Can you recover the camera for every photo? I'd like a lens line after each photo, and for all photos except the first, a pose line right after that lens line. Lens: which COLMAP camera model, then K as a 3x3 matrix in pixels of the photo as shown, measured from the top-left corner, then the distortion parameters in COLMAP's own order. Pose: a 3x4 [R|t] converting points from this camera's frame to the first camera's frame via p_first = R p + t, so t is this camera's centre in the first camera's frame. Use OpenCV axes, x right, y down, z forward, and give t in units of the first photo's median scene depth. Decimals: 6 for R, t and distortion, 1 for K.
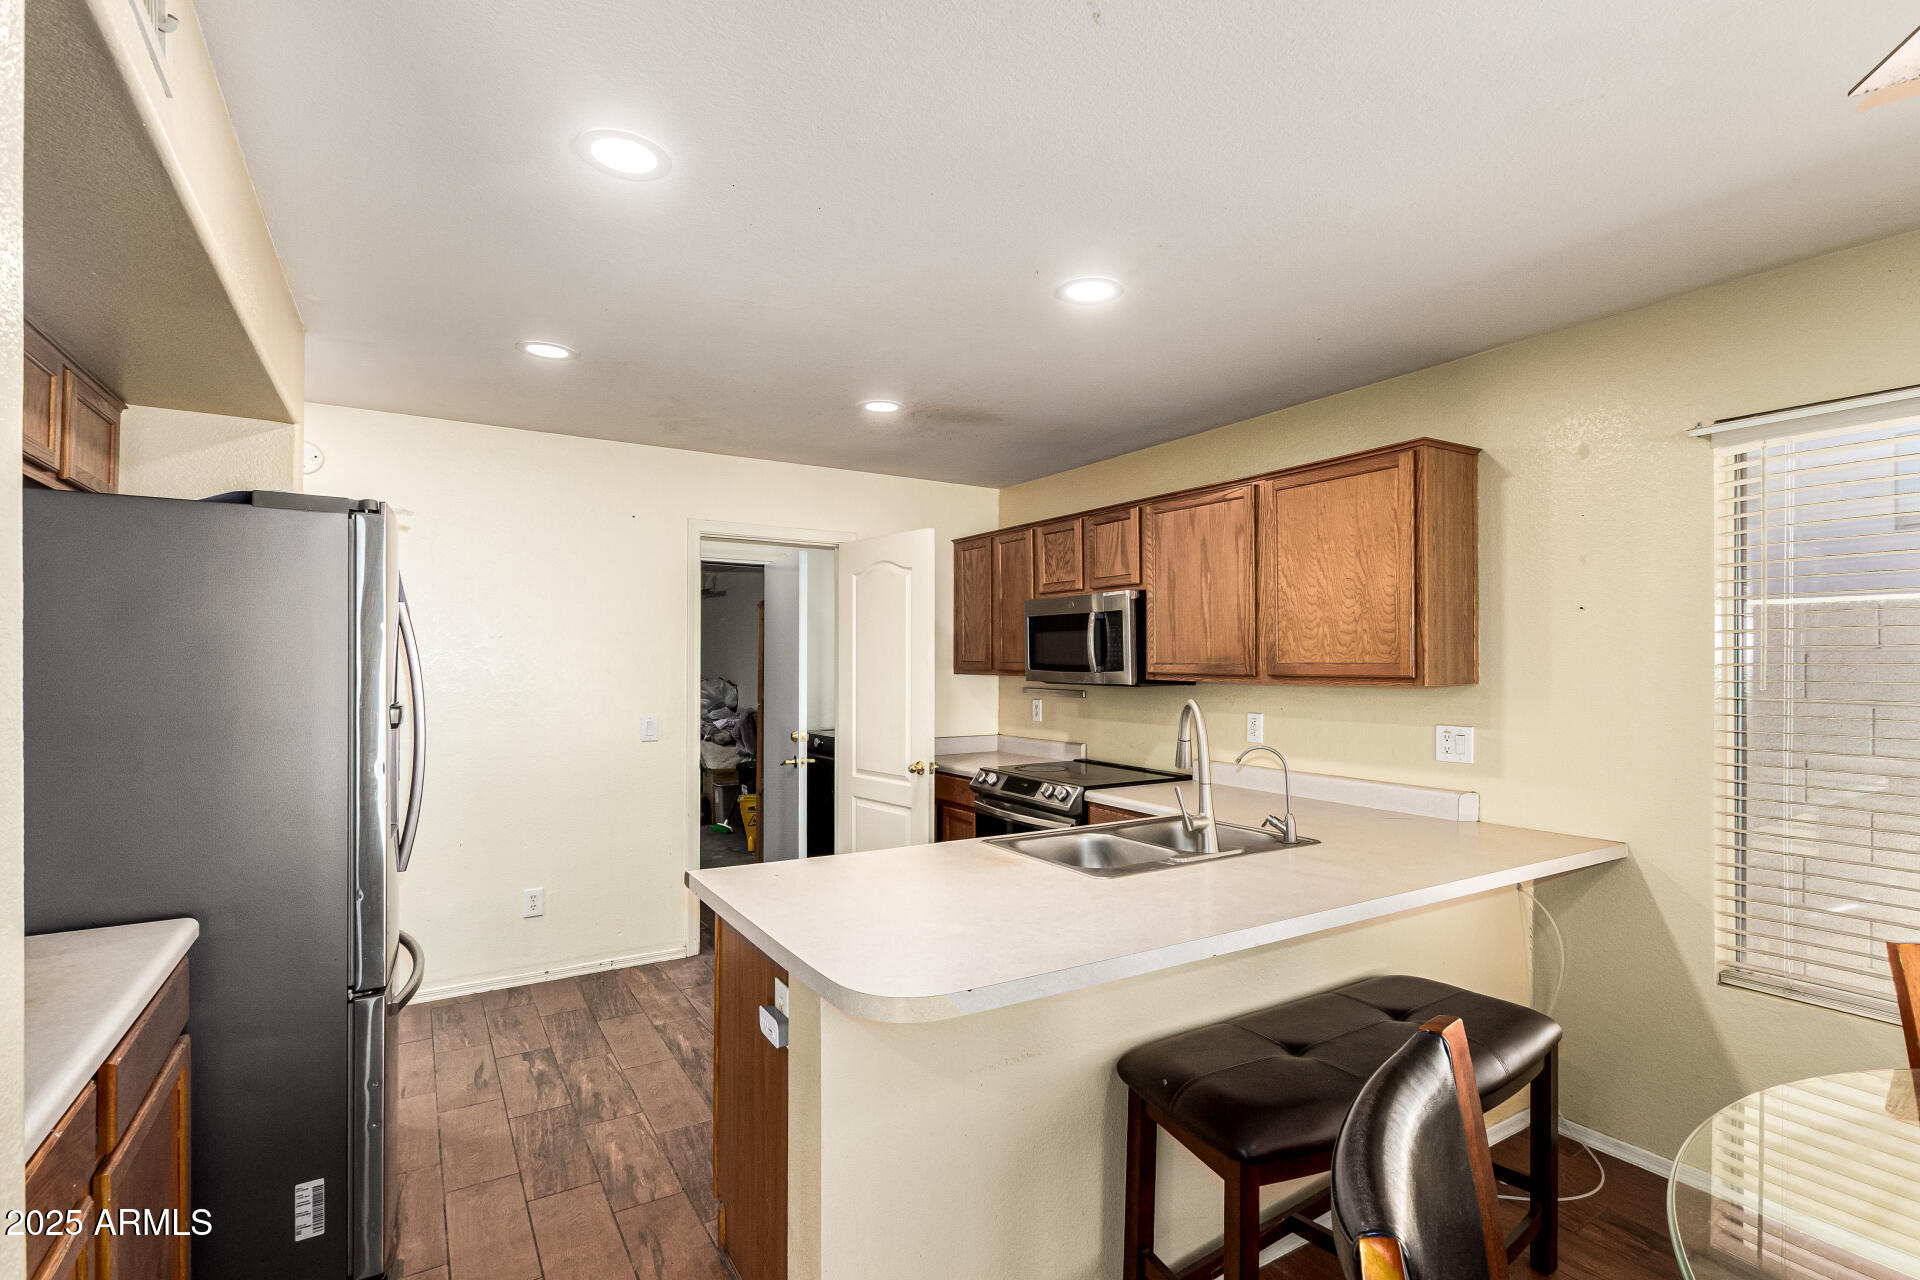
lens RADIAL K [[909.6, 0, 954.8], [0, 909.6, 663.9], [0, 0, 1]] dist [-0.000837, -0.000154]
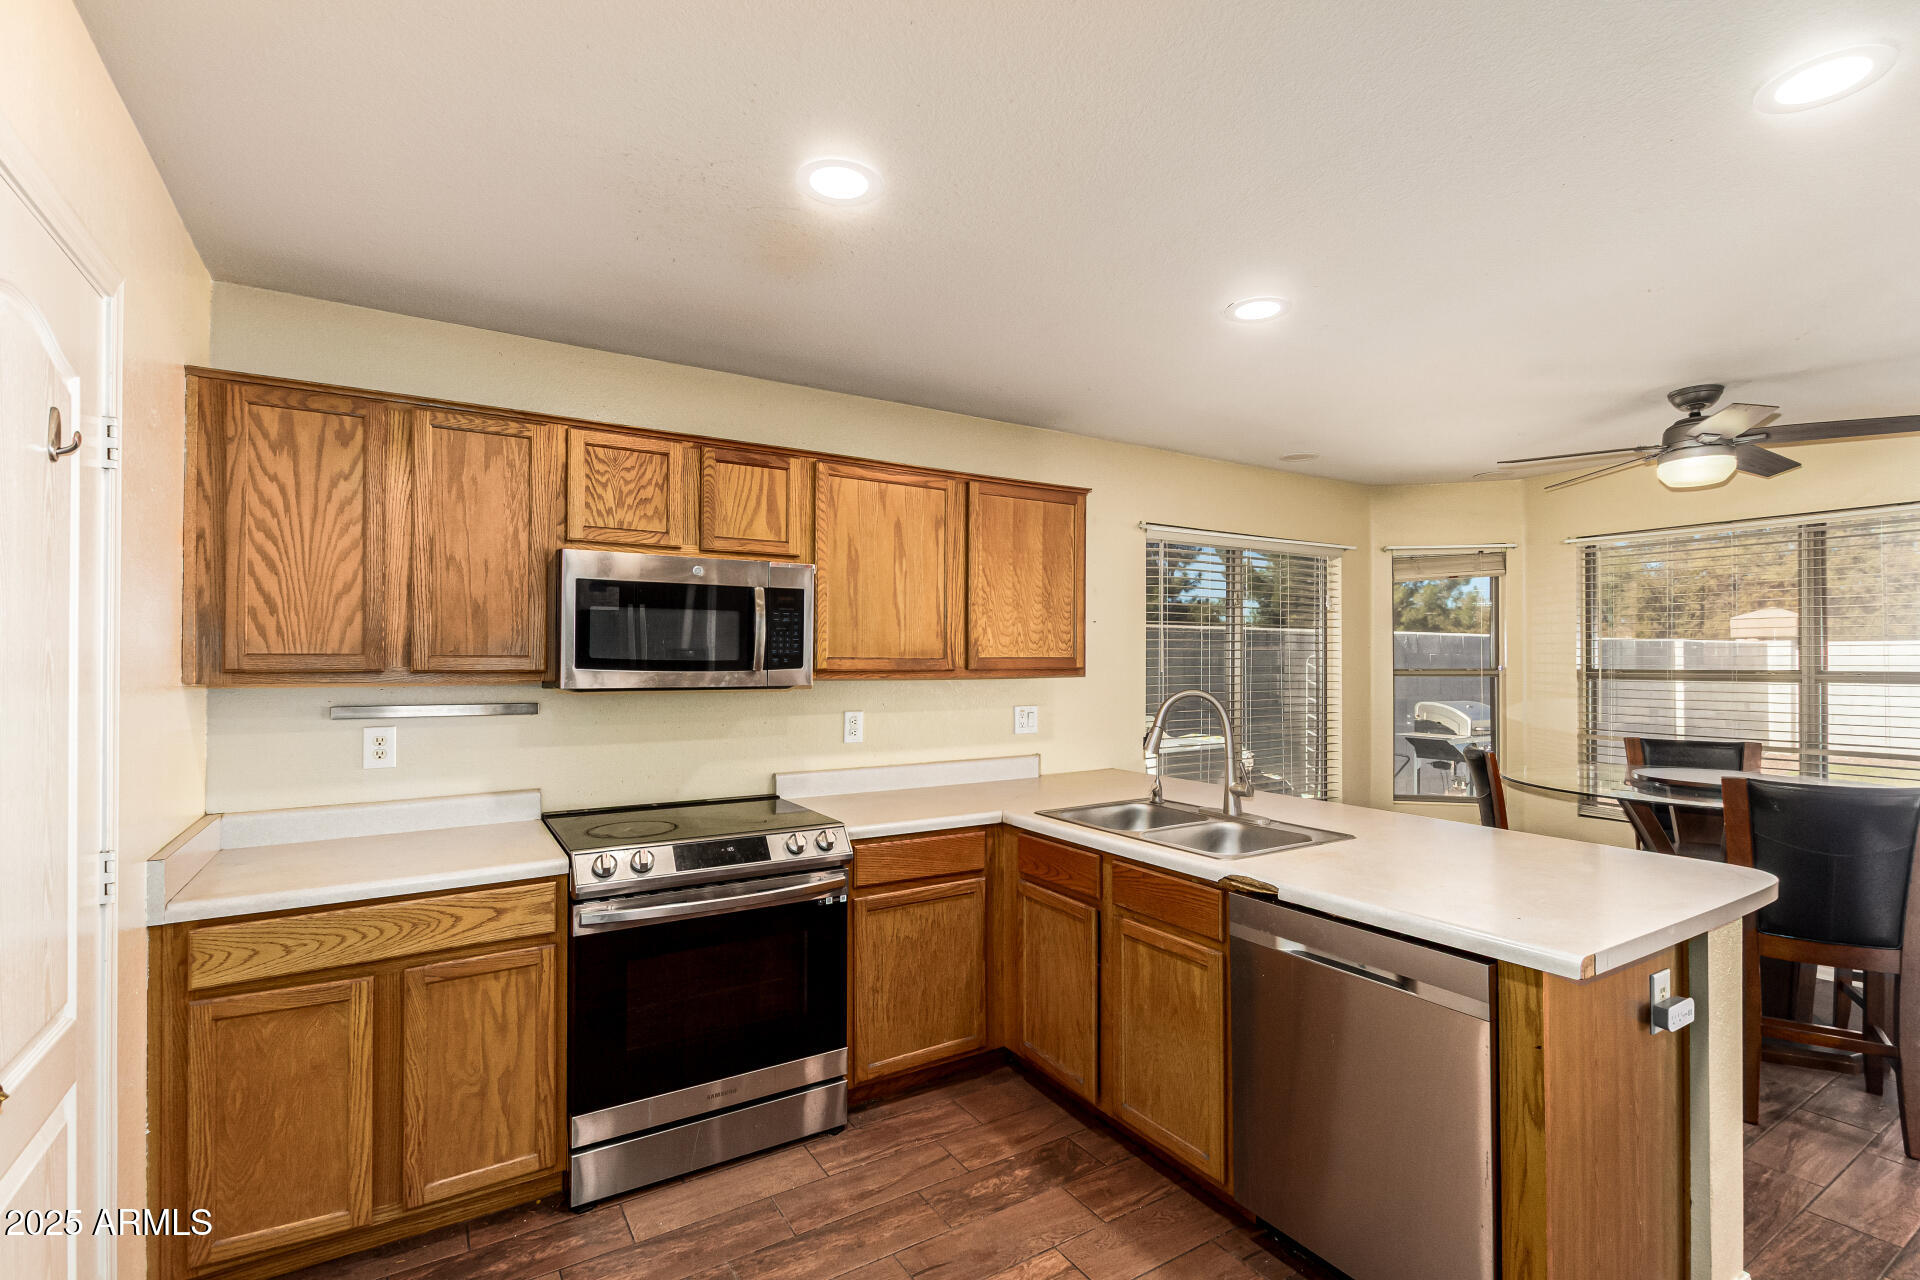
lens RADIAL K [[866.6, 0, 960.0], [0, 866.6, 640.0], [0, 0, 1]] dist [-0.002894, -0.000681]
pose [[-0.013170, 0.017061, 0.999768, -0.583641], [-0.000206, 0.999854, -0.017065, -0.003973], [-0.999913, -0.000431, -0.013165, 0.935451]]
